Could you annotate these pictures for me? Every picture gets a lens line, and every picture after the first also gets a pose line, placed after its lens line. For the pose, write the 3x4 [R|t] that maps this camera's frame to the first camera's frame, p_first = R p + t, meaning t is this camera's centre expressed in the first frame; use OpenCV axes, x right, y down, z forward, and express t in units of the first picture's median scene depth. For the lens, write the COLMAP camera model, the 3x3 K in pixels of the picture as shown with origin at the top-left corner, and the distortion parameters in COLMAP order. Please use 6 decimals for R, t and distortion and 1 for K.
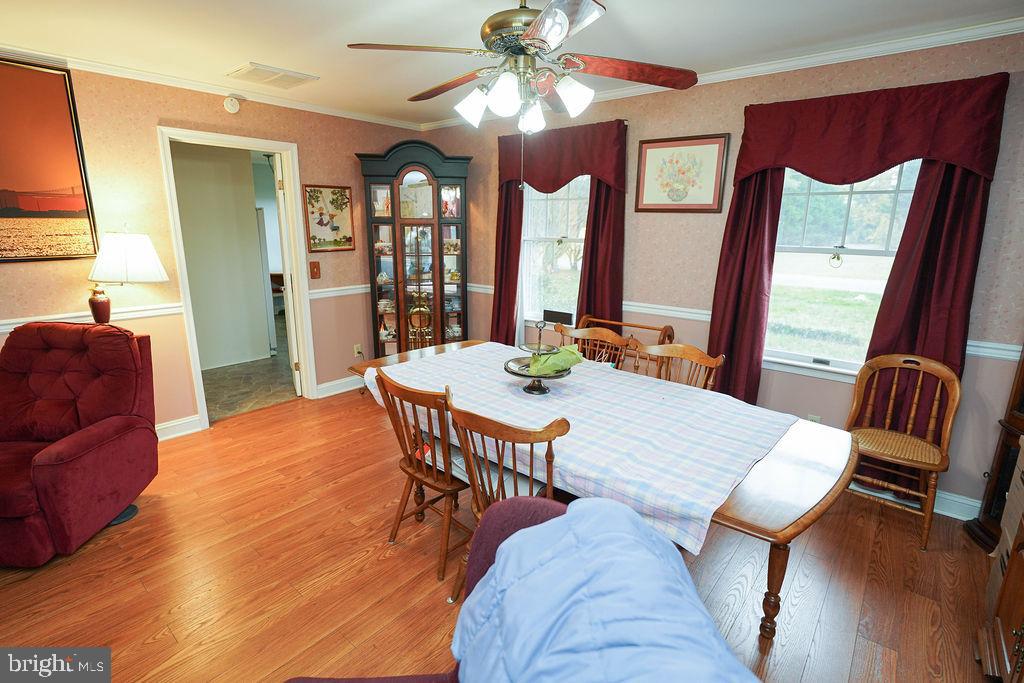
lens RADIAL K [[490.6, 0, 502.2], [0, 490.6, 342.8], [0, 0, 1]] dist [-0.014878, 0.000339]
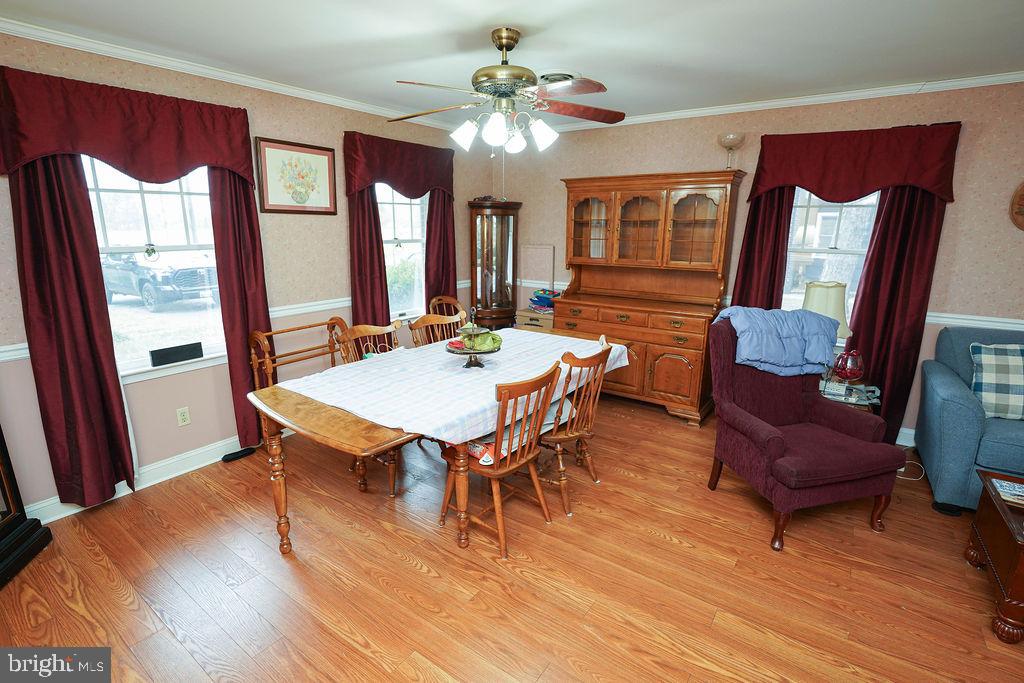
lens RADIAL K [[486.3, 0, 504.4], [0, 486.3, 342.7], [0, 0, 1]] dist [-0.015224, 0.000453]
pose [[-0.076044, -0.245555, 0.966395, -0.802148], [0.229508, 0.938868, 0.256620, -0.183449], [-0.970332, 0.241310, -0.015039, 0.695642]]
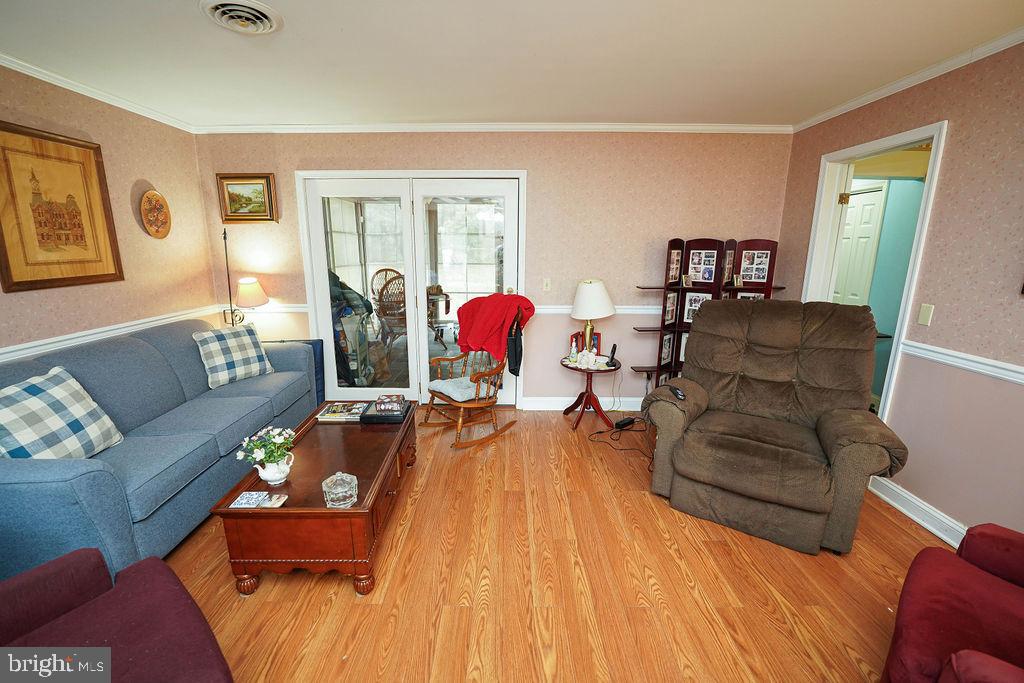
lens RADIAL K [[422.1, 0, 501.5], [0, 422.1, 342.6], [0, 0, 1]] dist [-0.031456, 0.004102]
pose [[-0.767641, 0.133322, -0.626859, -0.198518], [-0.159028, 0.907905, 0.387839, -0.121989], [0.620835, 0.397410, -0.675743, 0.551773]]
